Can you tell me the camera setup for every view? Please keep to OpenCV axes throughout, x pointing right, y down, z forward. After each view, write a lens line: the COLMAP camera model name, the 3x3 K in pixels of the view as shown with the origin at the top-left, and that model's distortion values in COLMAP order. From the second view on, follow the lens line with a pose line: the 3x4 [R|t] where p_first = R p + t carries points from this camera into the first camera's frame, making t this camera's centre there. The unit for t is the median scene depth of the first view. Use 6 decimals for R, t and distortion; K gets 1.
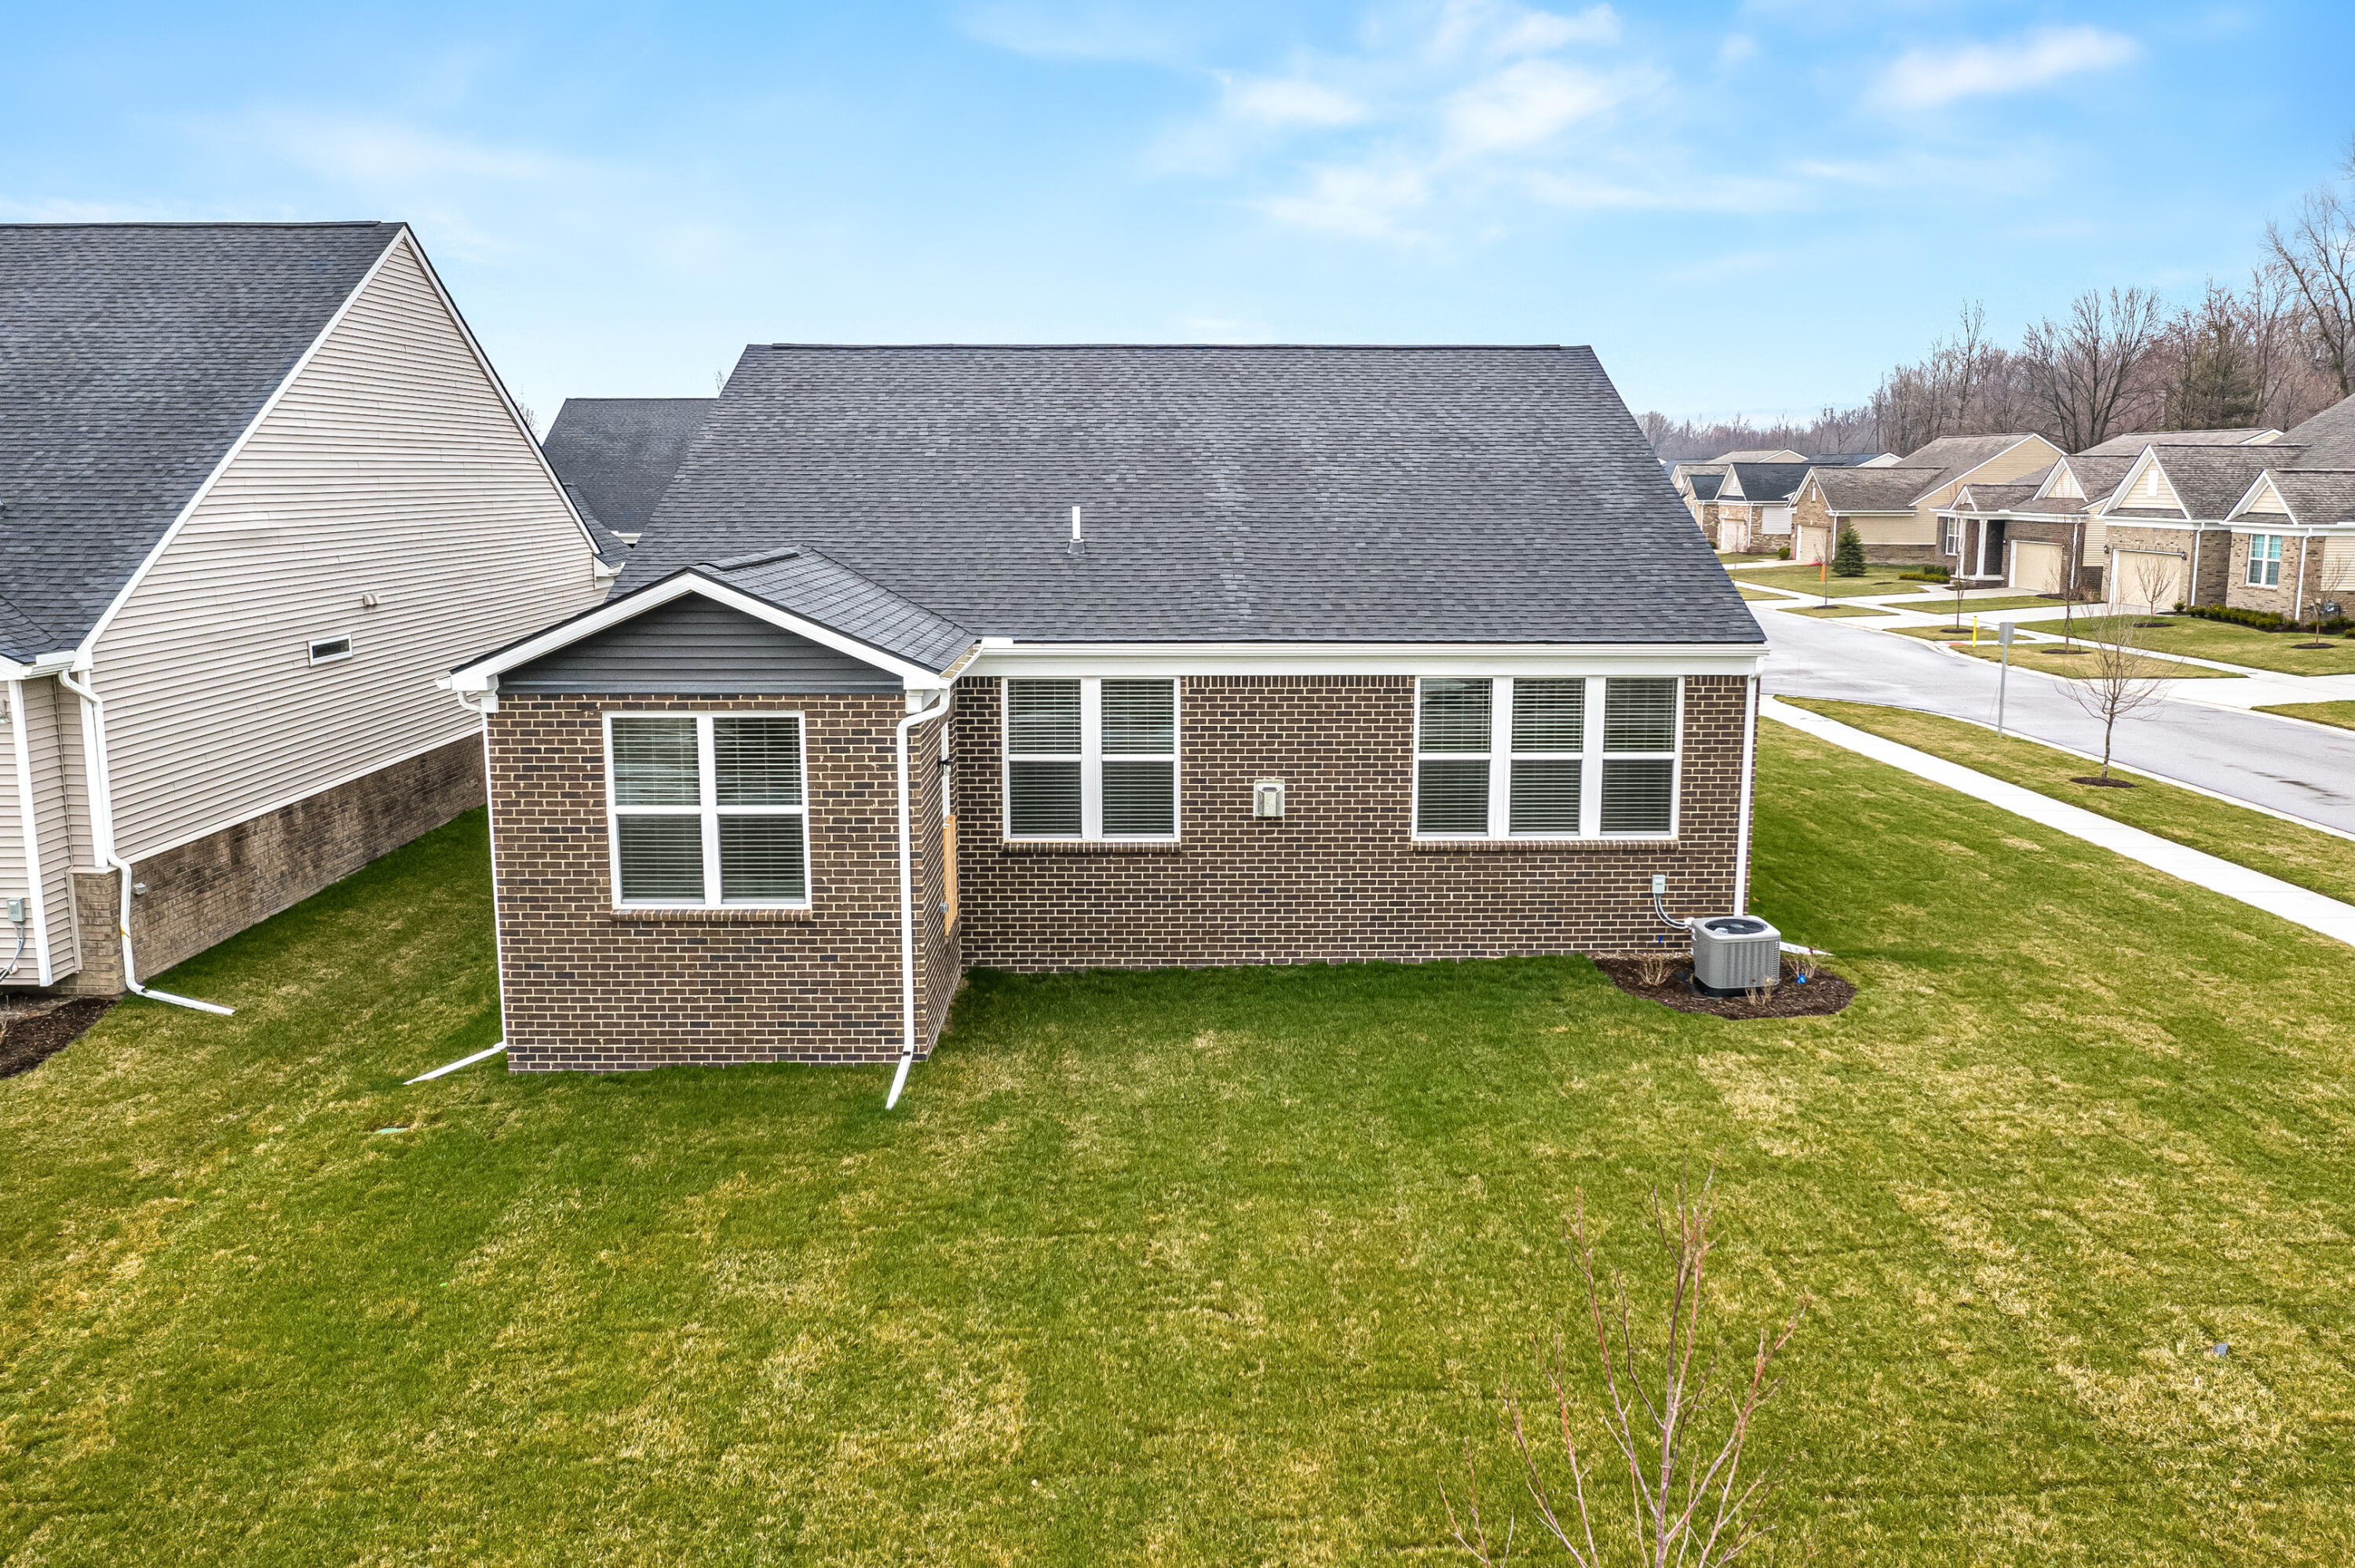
lens RADIAL K [[1849.0, 0, 1175.1], [0, 1849.0, 786.0], [0, 0, 1]] dist [-0.020317, 0.003070]
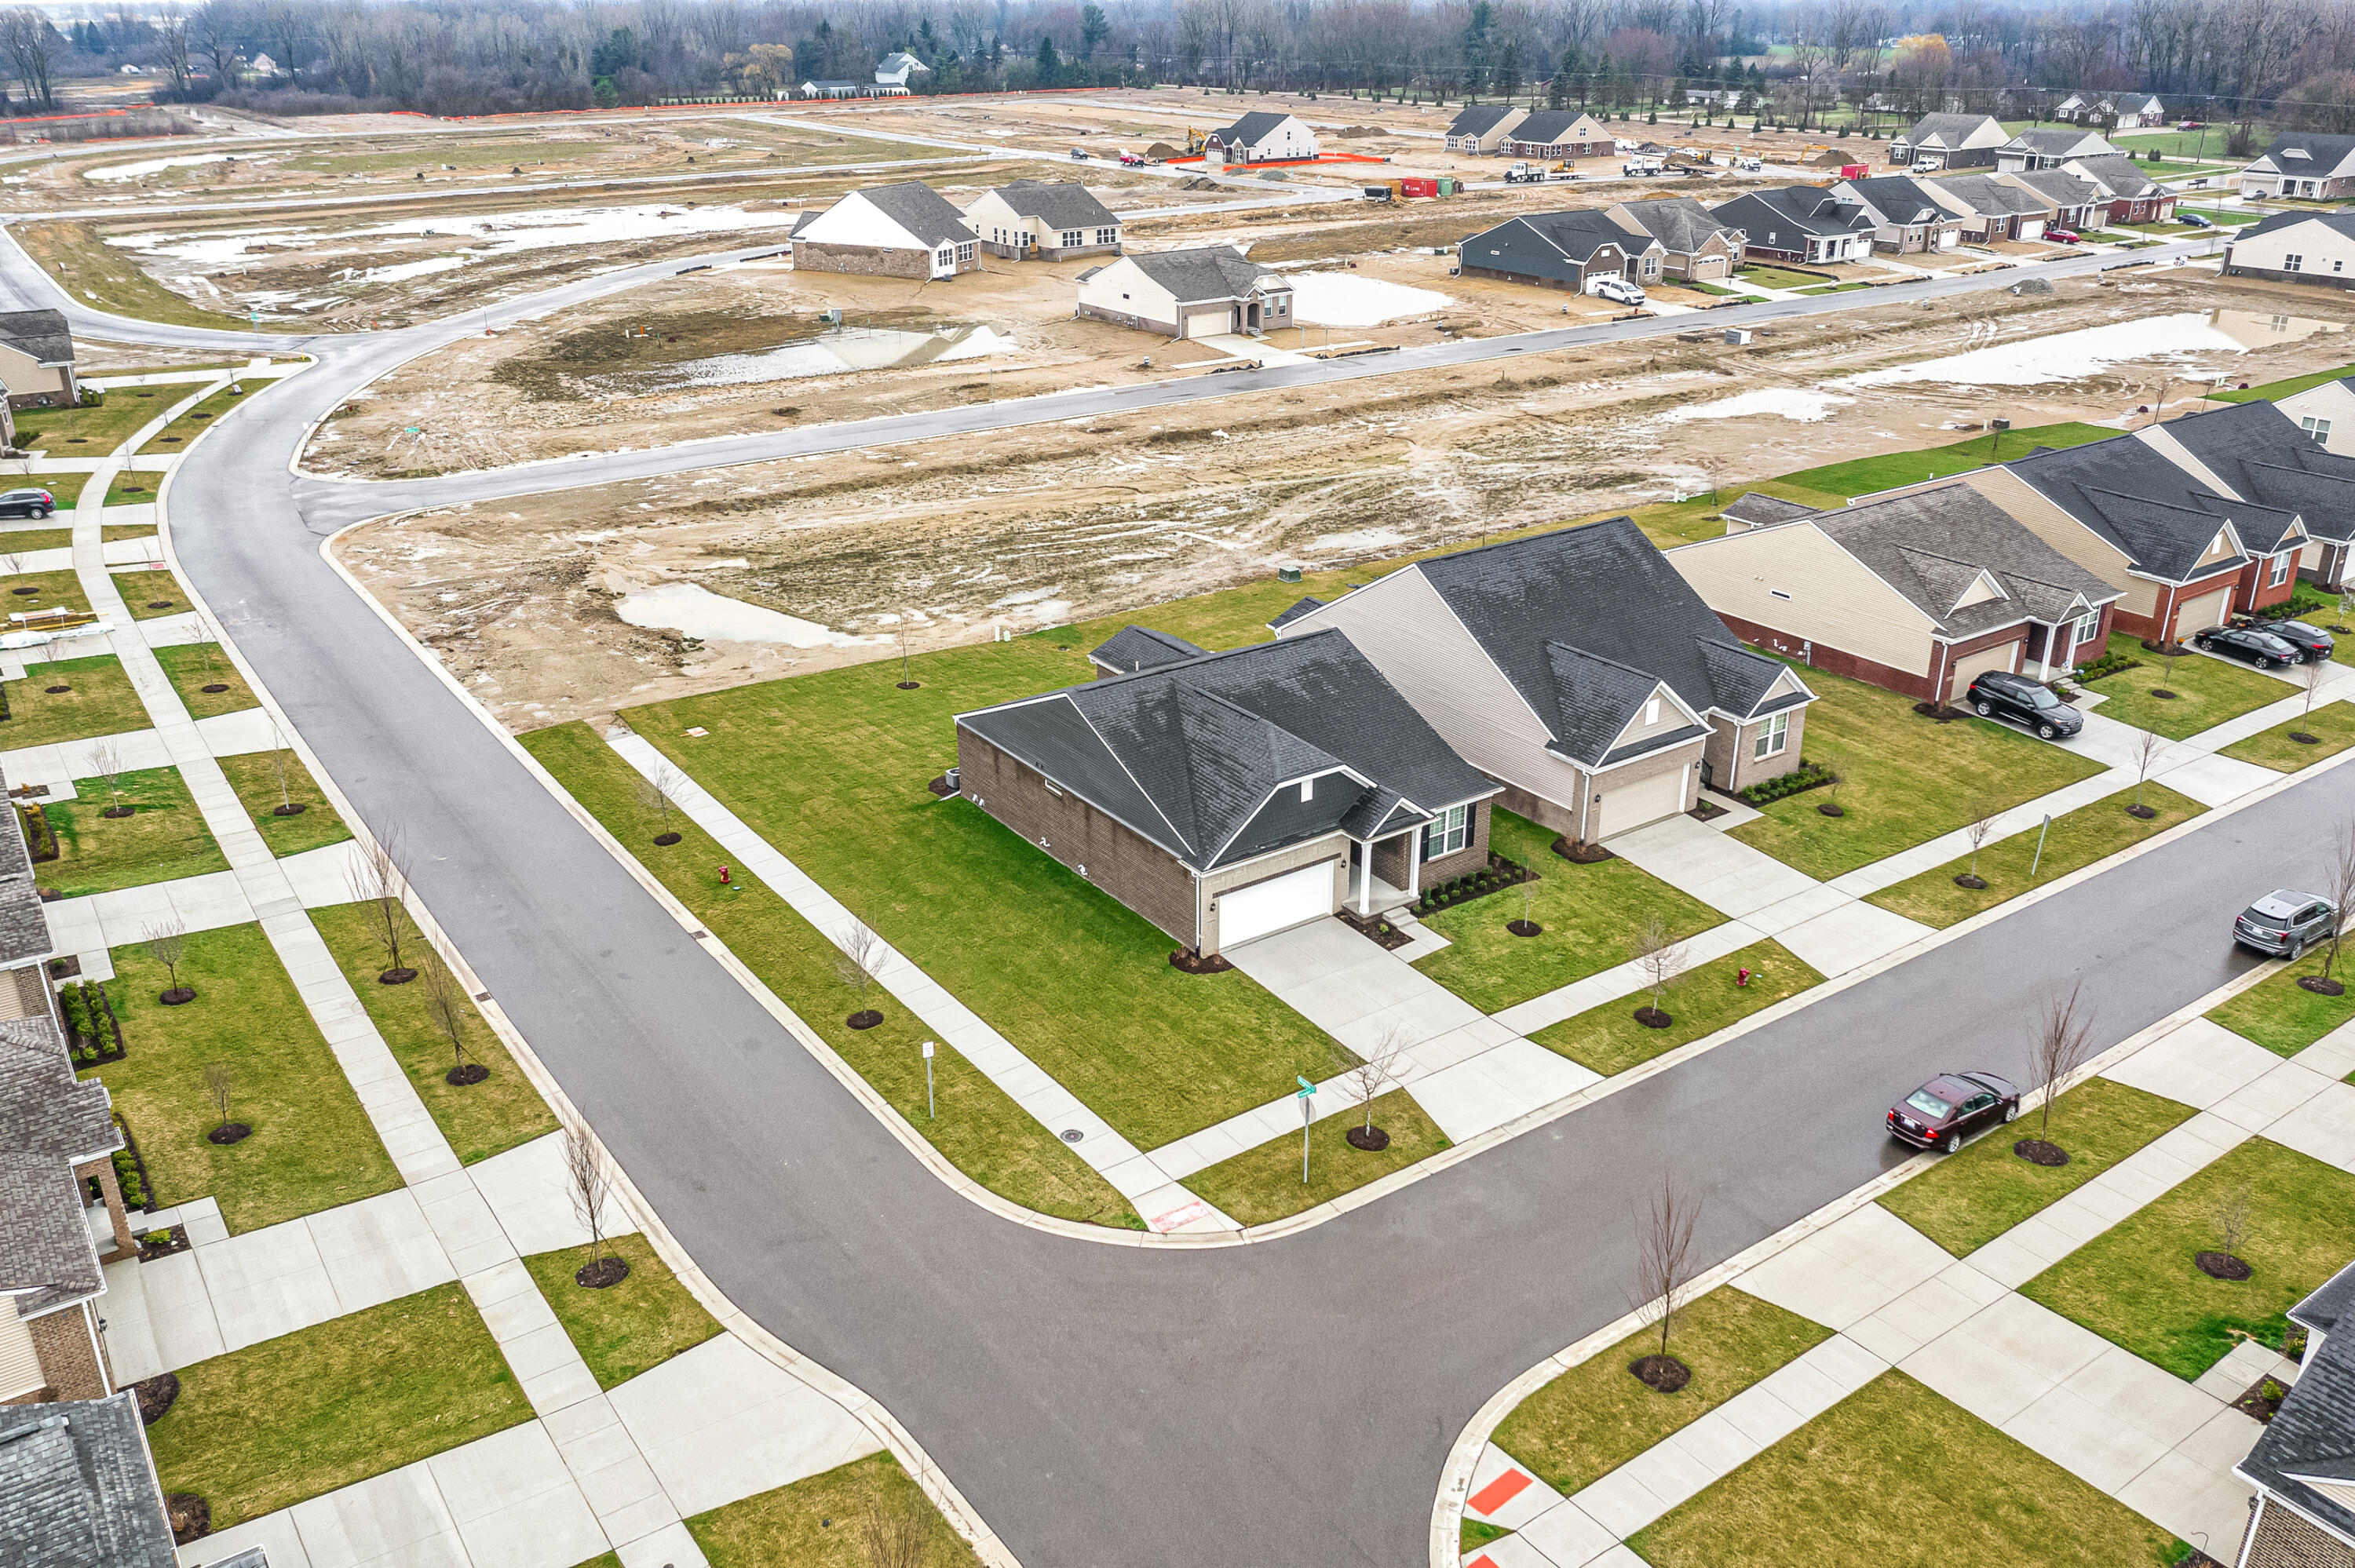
lens RADIAL K [[1849.0, 0, 1175.1], [0, 1849.0, 786.0], [0, 0, 1]] dist [-0.020317, 0.003070]
pose [[-0.825680, 0.224087, -0.517723, 1.904996], [-0.093906, 0.850325, 0.517812, -1.921773], [0.556267, 0.476165, -0.681053, 3.826854]]
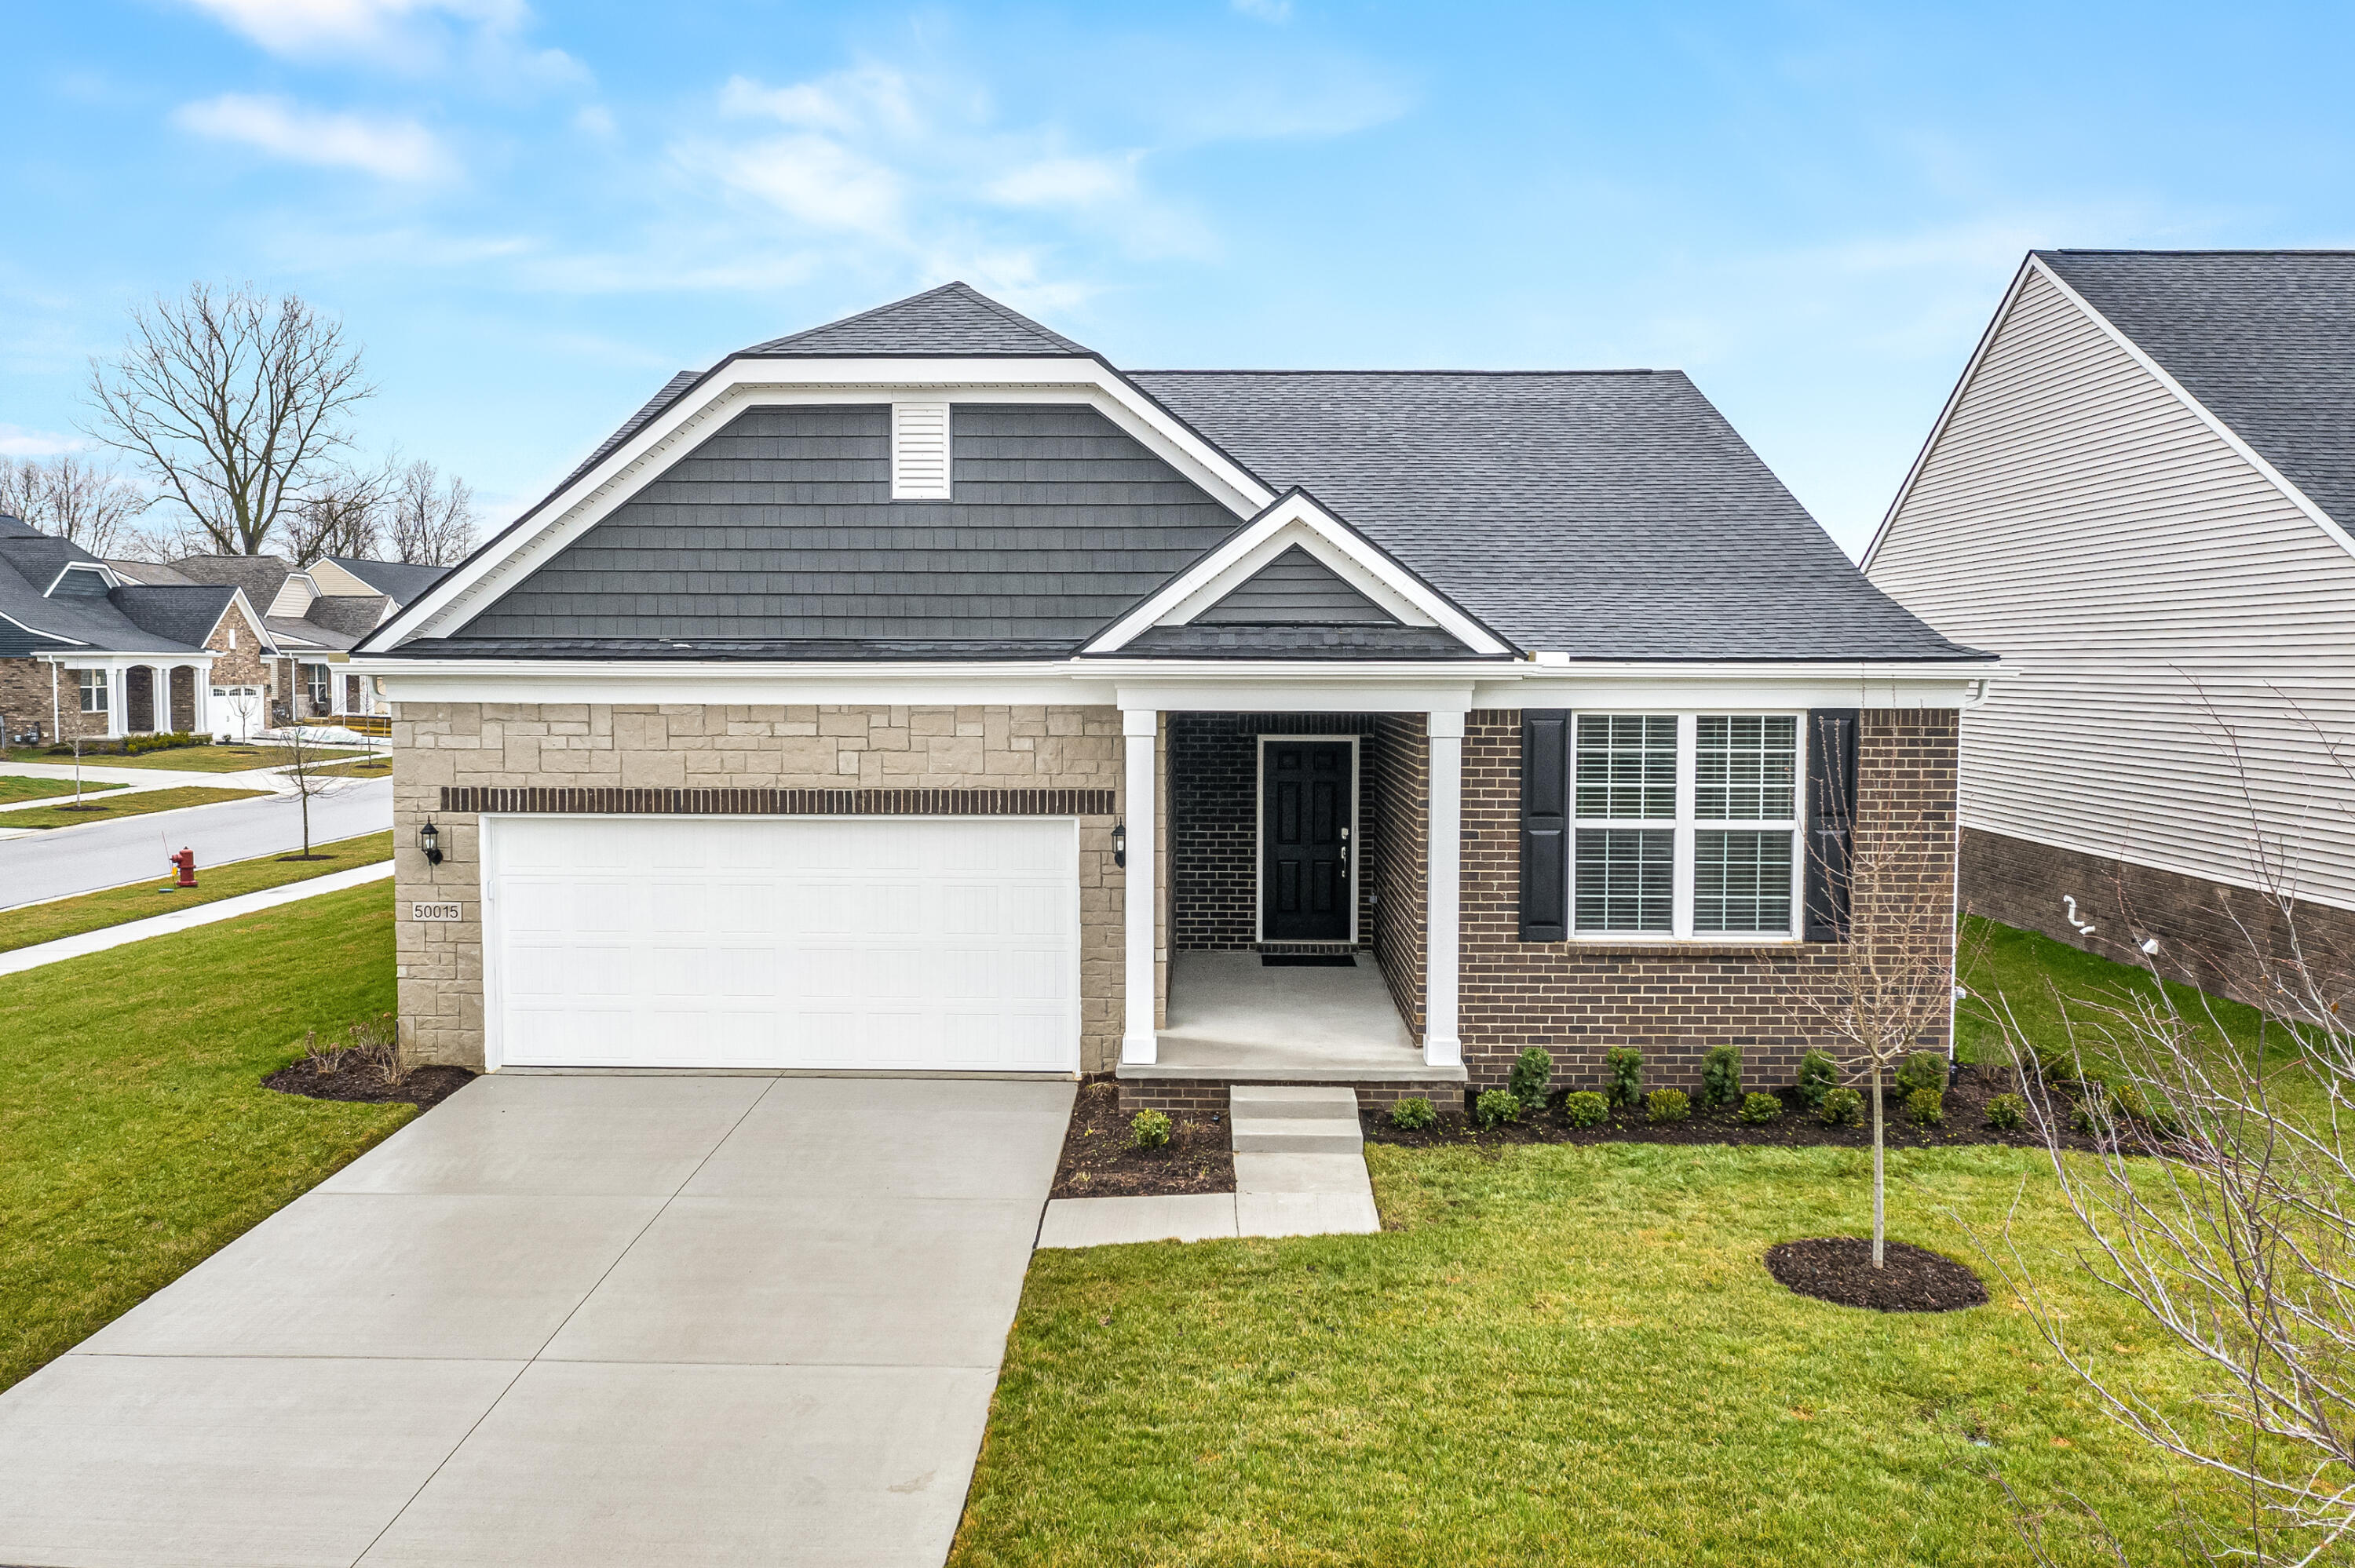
lens RADIAL K [[1863.9, 0, 1175.0], [0, 1863.9, 781.7], [0, 0, 1]] dist [-0.019100, 0.003420]
pose [[-0.999388, -0.006242, 0.034425, -0.043706], [0.001786, 0.973574, 0.228363, -0.345312], [-0.034940, 0.228285, -0.972967, 2.573483]]
